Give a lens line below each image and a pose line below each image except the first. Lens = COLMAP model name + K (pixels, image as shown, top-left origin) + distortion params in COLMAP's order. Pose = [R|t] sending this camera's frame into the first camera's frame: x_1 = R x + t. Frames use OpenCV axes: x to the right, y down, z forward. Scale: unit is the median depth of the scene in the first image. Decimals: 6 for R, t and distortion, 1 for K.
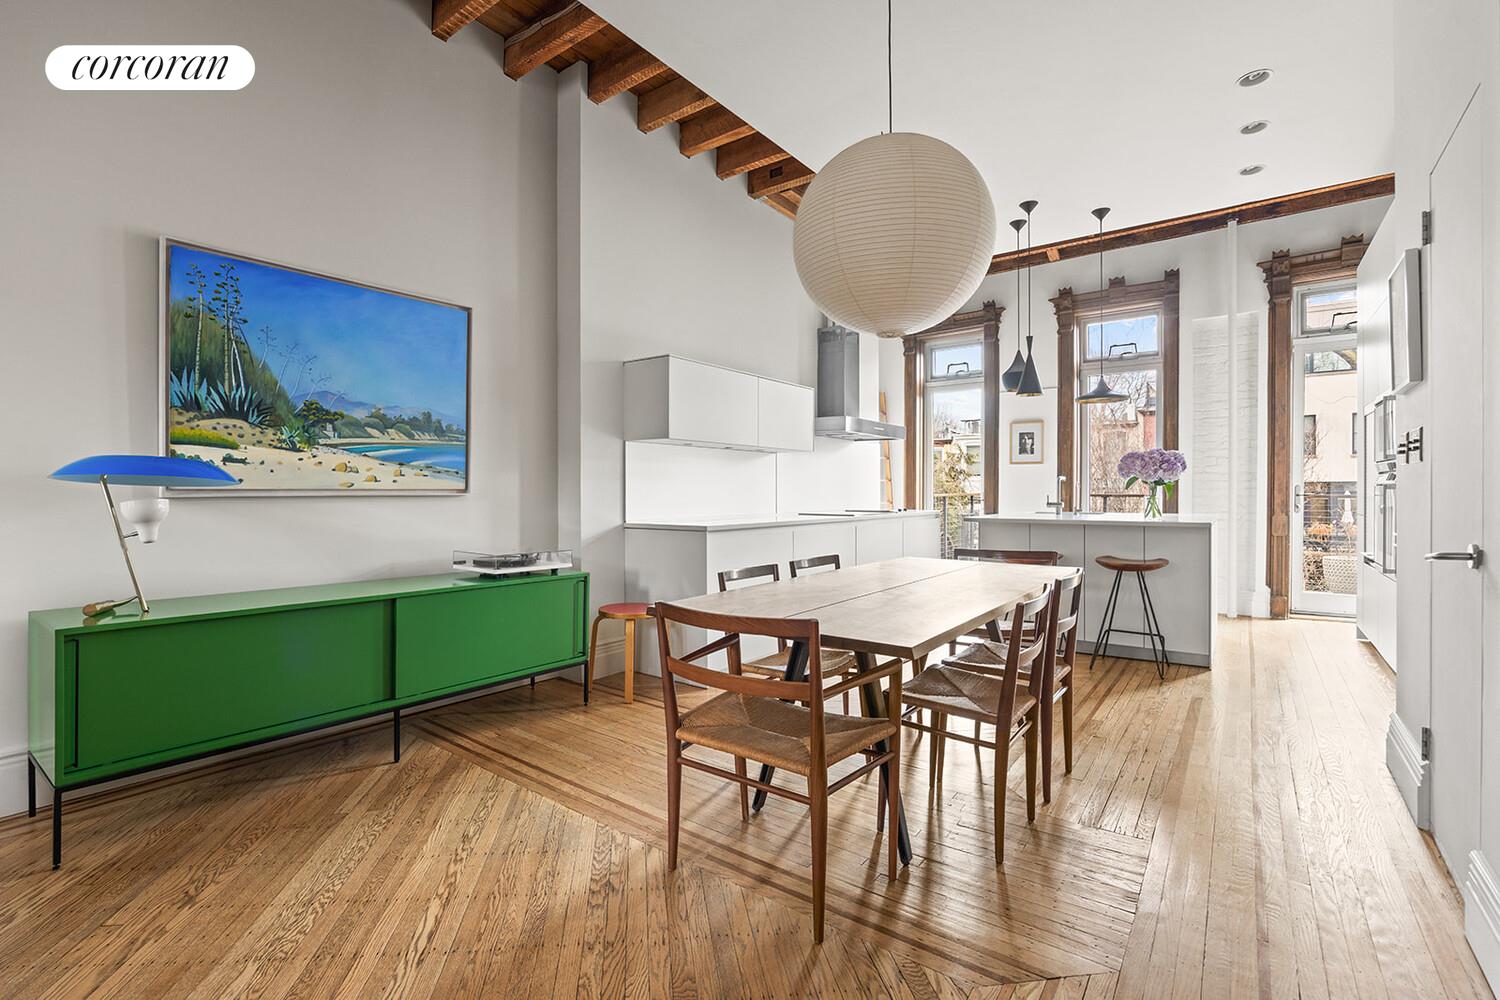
lens RADIAL K [[671.7, 0, 746.7], [0, 671.7, 494.2], [0, 0, 1]] dist [-0.001082, -0.000026]
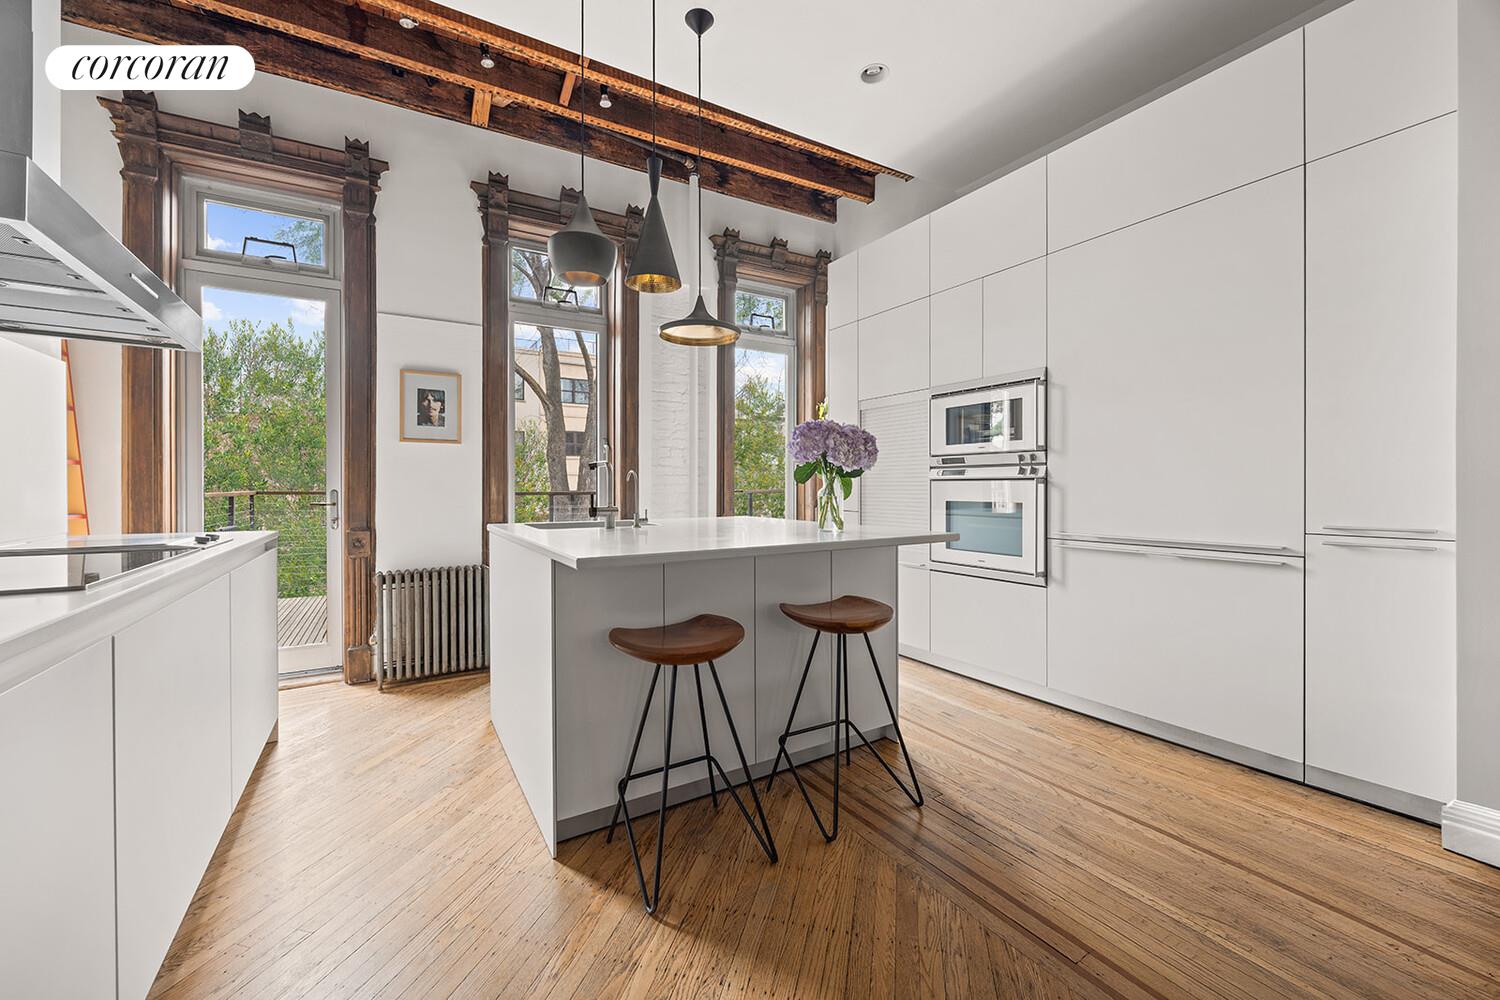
lens RADIAL K [[592.4, 0, 748.8], [0, 592.4, 495.8], [0, 0, 1]] dist [0.001101, -0.000049]
pose [[0.385282, -0.009006, 0.922755, 0.036403], [0.004413, 0.999959, 0.007917, -0.000134], [-0.922788, 0.001021, 0.385306, 0.535559]]
